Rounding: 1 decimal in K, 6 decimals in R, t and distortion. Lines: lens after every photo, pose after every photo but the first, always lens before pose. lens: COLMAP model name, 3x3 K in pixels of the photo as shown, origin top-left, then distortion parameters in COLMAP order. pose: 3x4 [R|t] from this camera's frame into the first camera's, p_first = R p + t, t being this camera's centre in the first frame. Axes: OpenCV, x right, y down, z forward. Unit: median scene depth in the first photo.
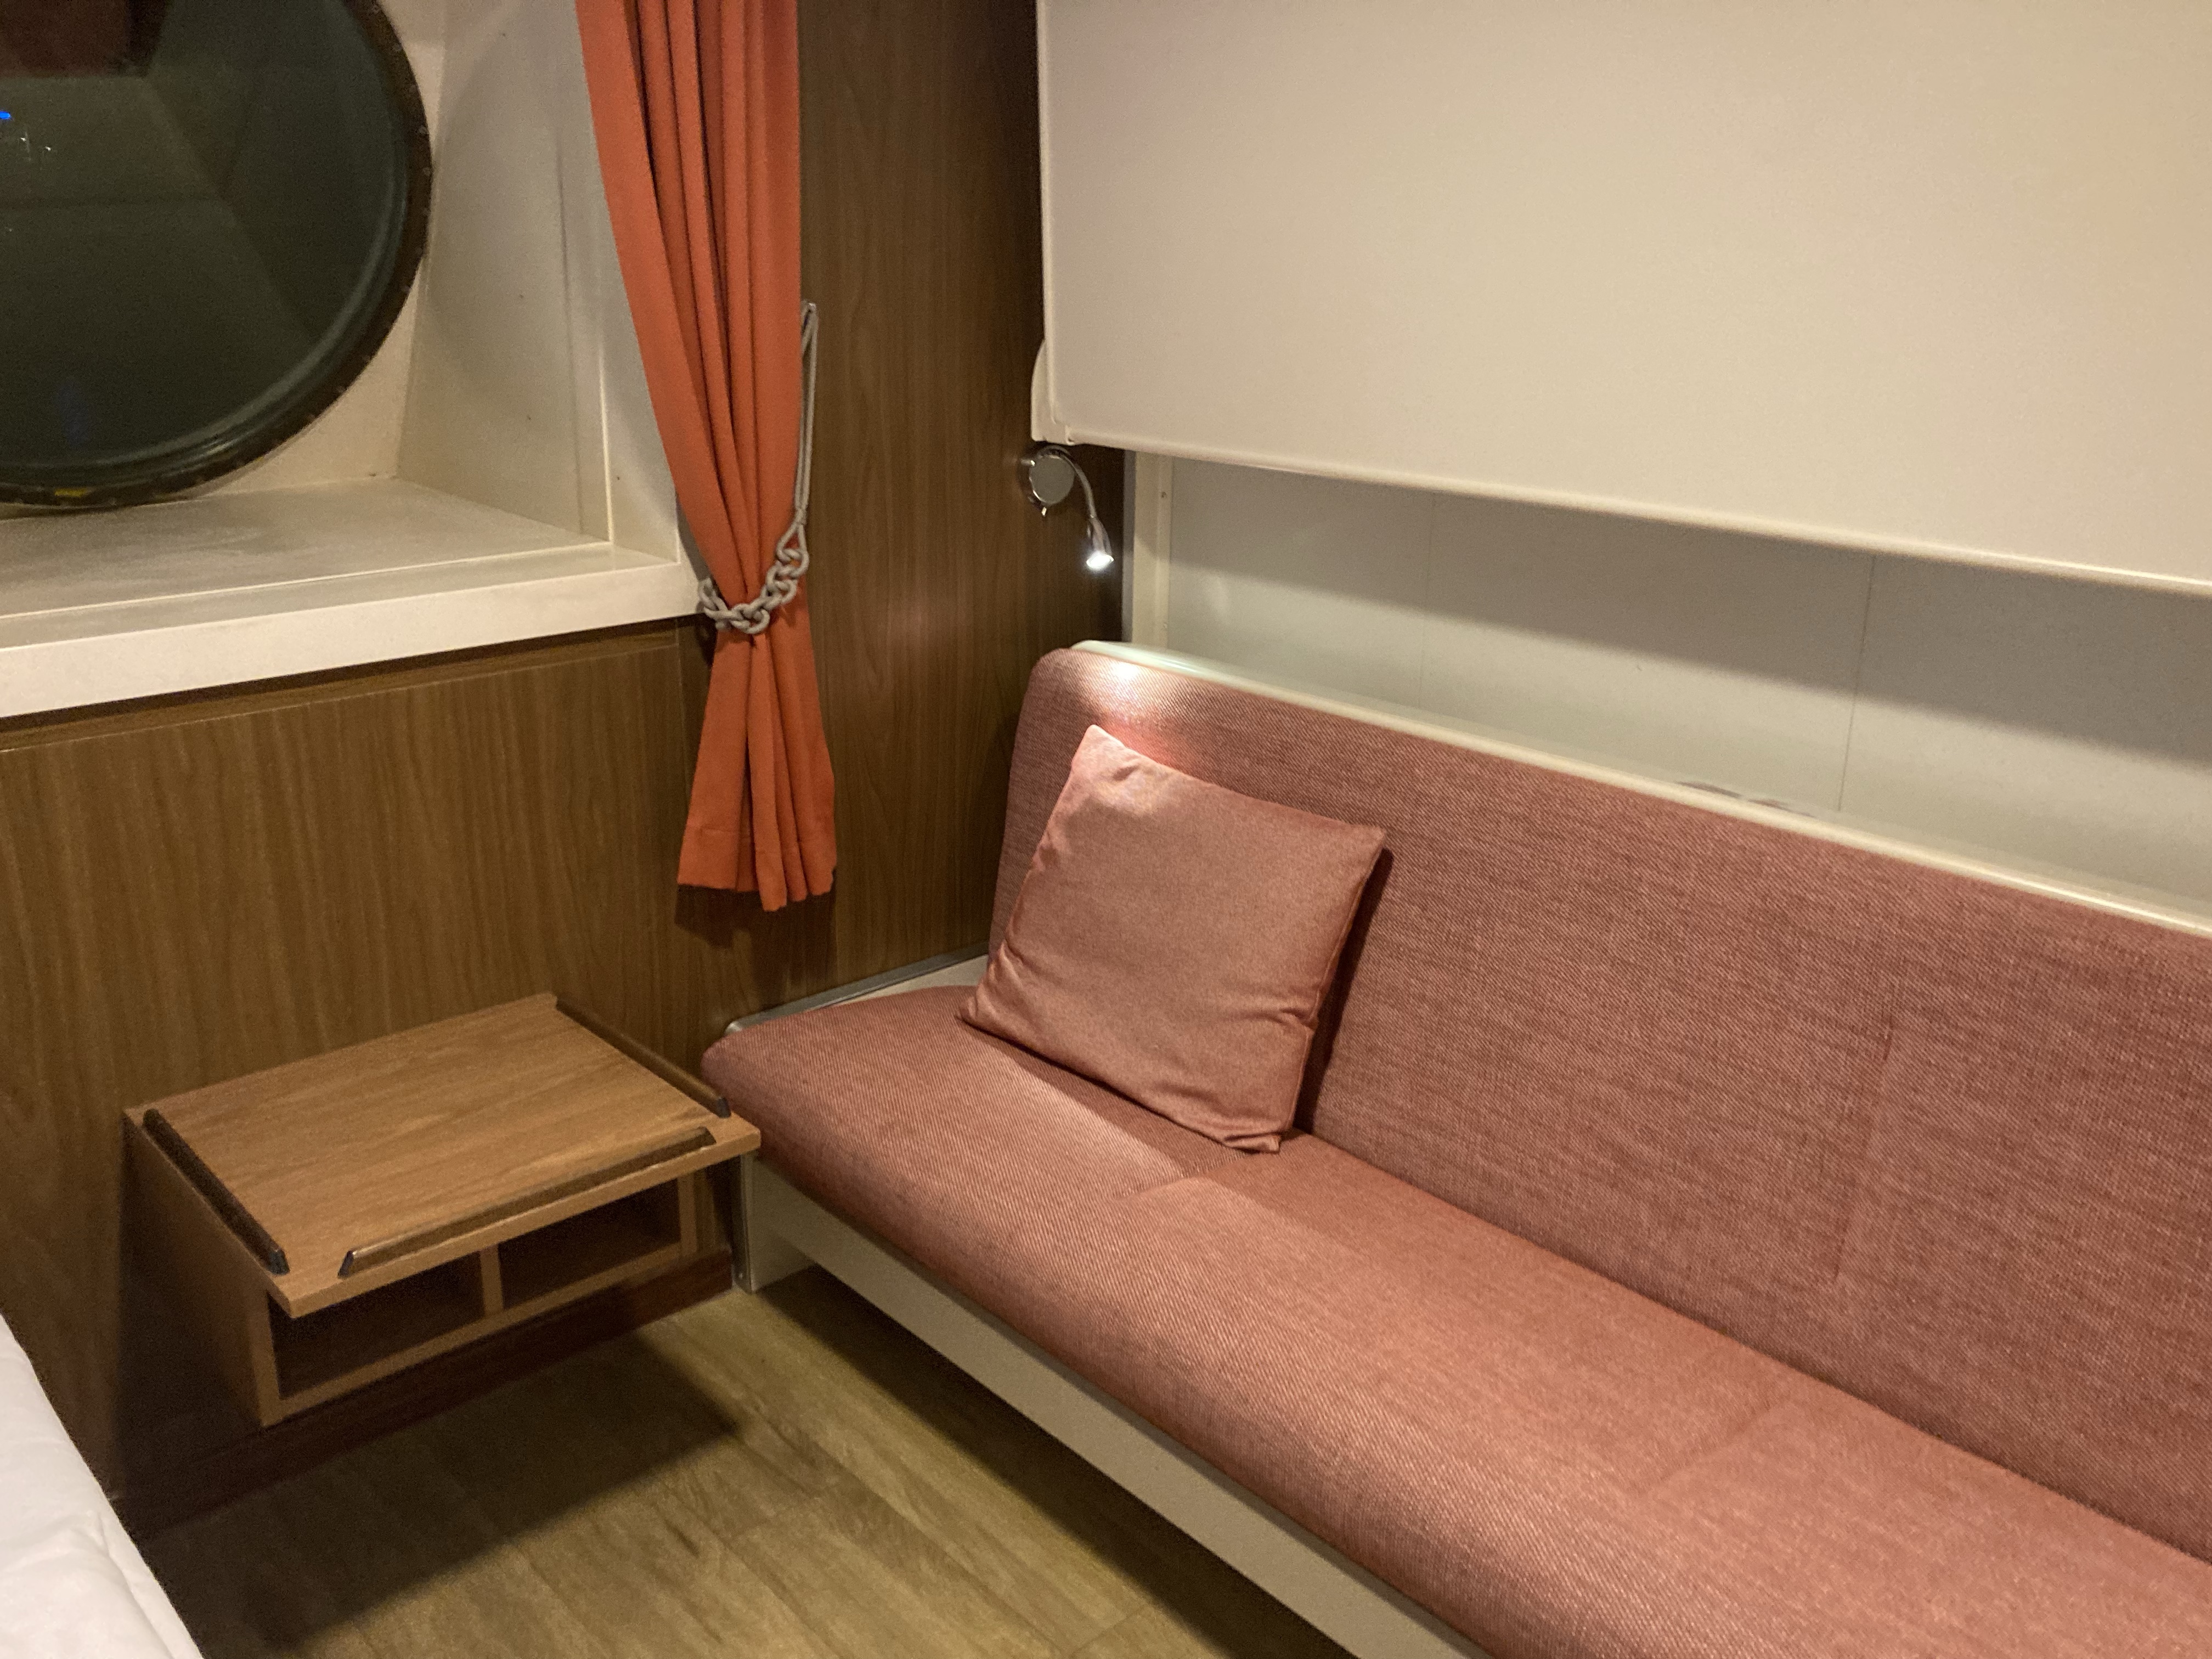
lens RADIAL K [[1911.6, 0, 1150.7], [0, 1911.6, 770.2], [0, 0, 1]] dist [0.033443, 0.010684]
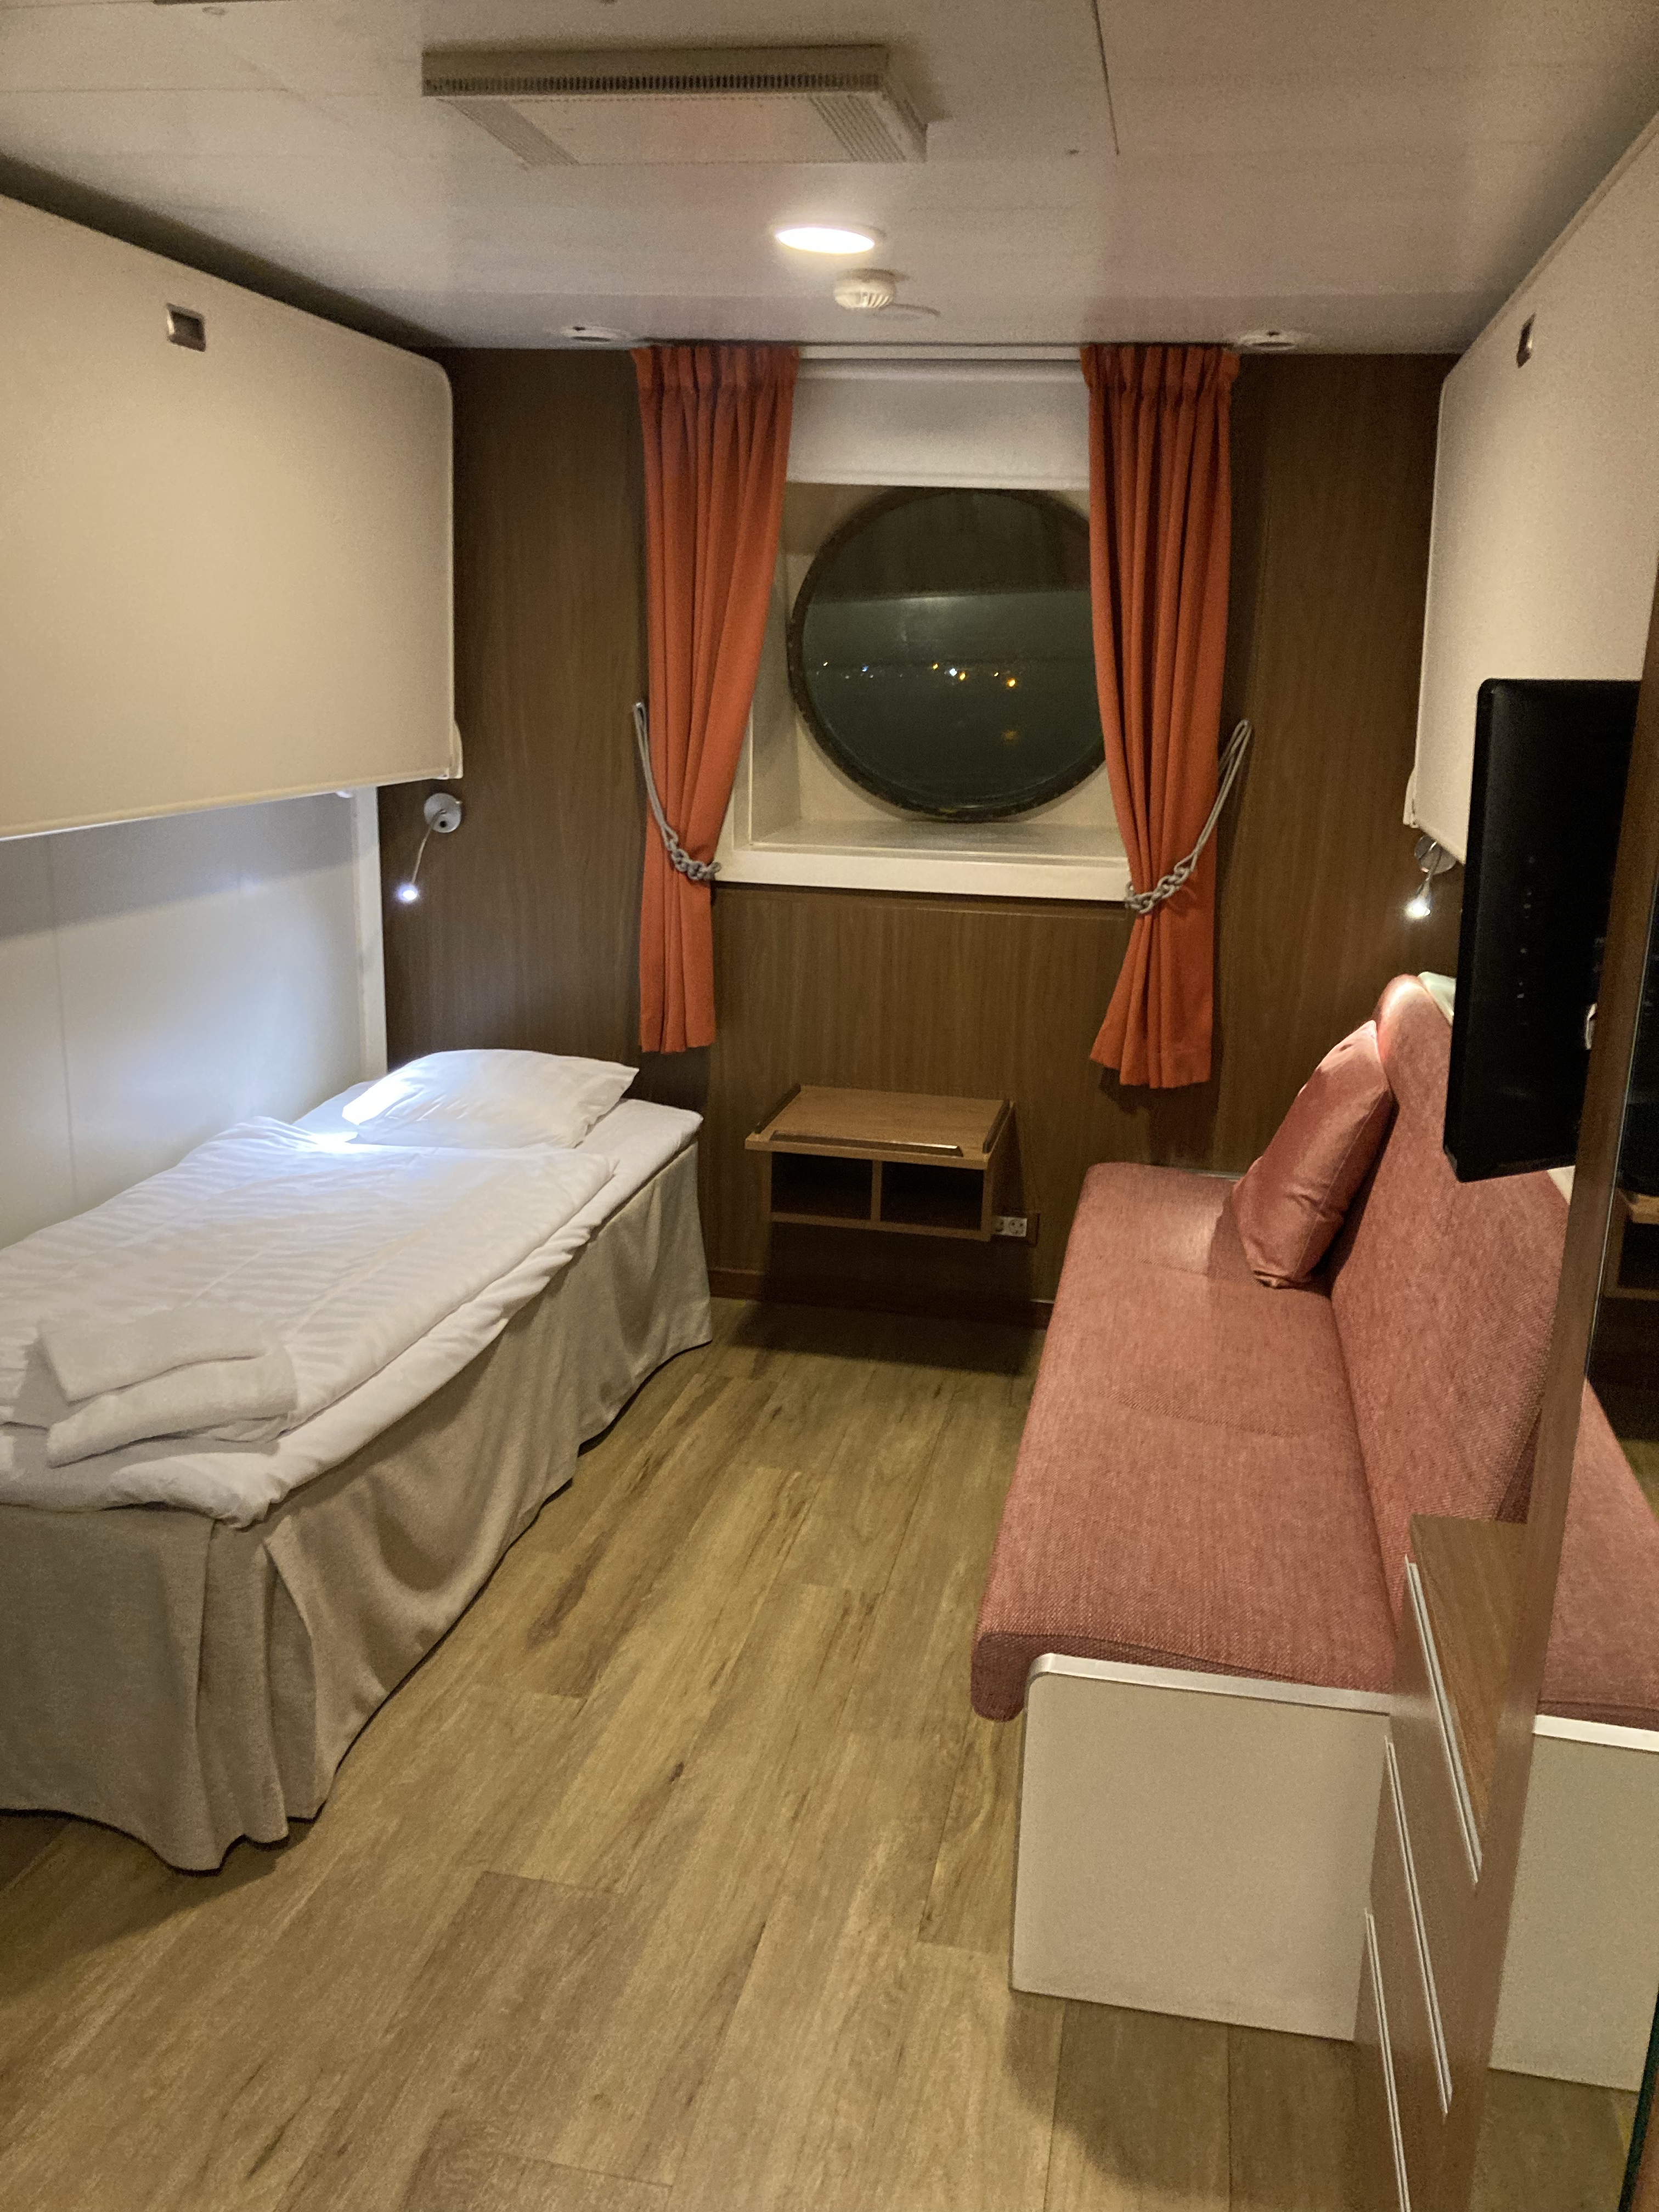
lens RADIAL K [[1911.6, 0, 837.8], [0, 1911.6, 1114.8], [0, 0, 1]] dist [0.033443, 0.010684]
pose [[0.578798, 0.198333, -0.790985, 0.981378], [-0.256696, 0.964976, 0.054124, 0.074624], [0.774016, 0.171715, 0.609437, -0.180867]]
